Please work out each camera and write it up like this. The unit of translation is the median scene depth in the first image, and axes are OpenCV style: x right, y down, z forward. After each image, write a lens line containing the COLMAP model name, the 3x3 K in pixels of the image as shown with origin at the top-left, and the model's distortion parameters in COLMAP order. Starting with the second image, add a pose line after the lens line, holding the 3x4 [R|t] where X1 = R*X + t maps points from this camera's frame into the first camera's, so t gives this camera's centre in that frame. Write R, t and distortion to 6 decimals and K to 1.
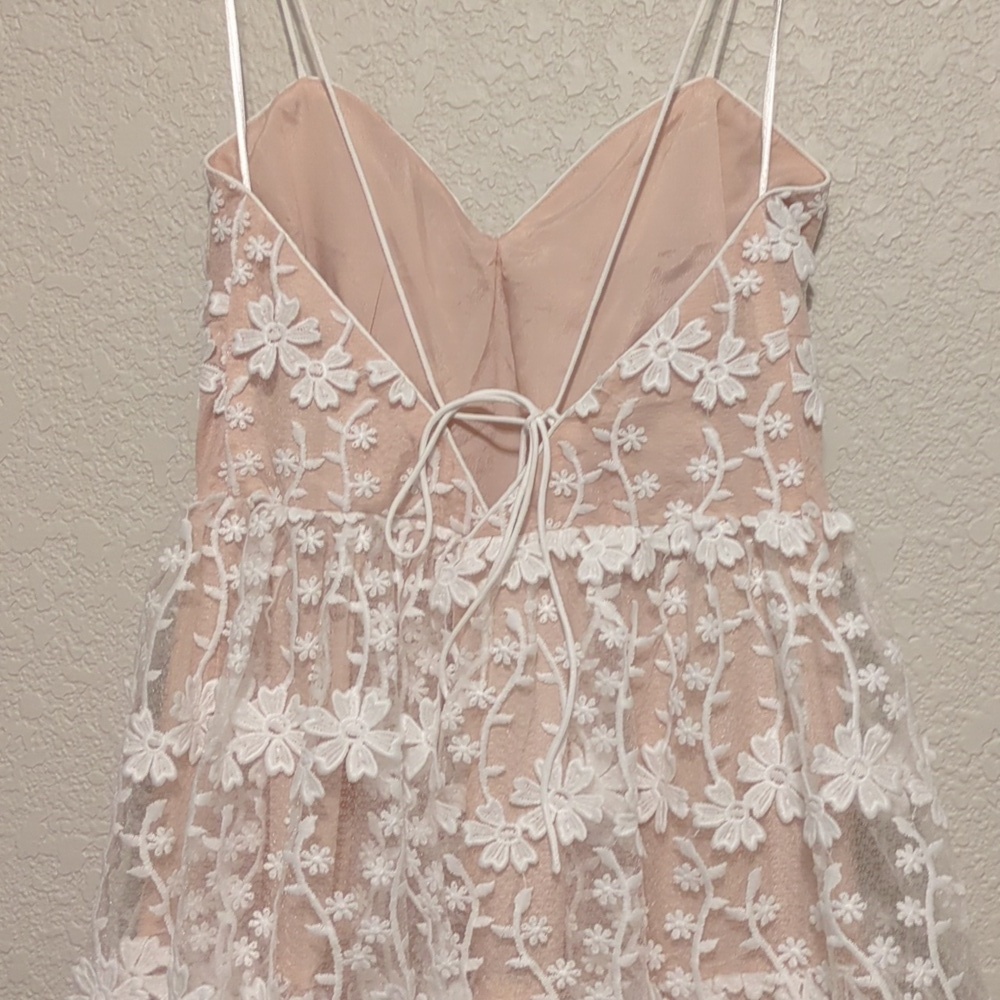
lens RADIAL K [[2414.4, 0, 500.0], [0, 2414.4, 500.0], [0, 0, 1]] dist [0.032957, -0.030112]
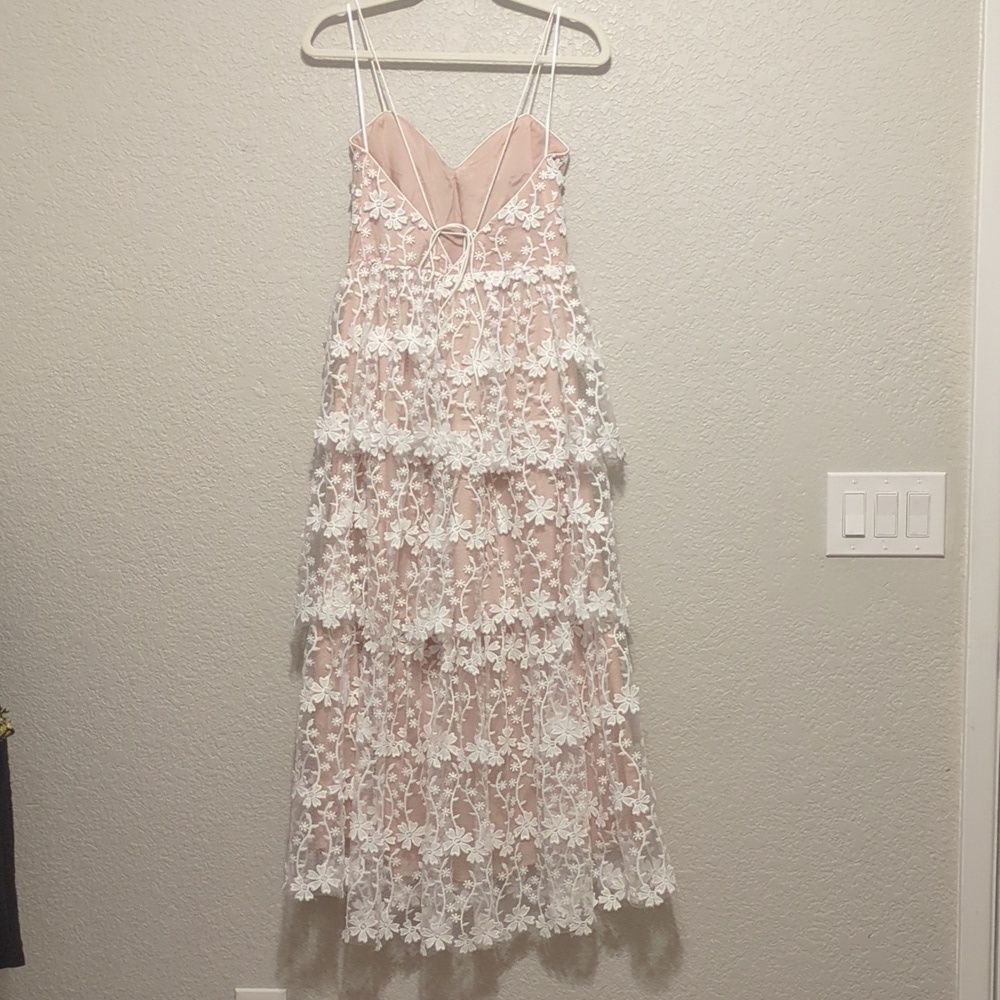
lens RADIAL K [[1410.9, 0, 524.7], [0, 1410.9, 499.7], [0, 0, 1]] dist [0.018012, -0.038985]
pose [[0.997987, -0.011021, 0.062455, -0.028892], [0.001693, 0.989063, 0.147481, 0.033588], [-0.063397, -0.147078, 0.987091, -0.749719]]
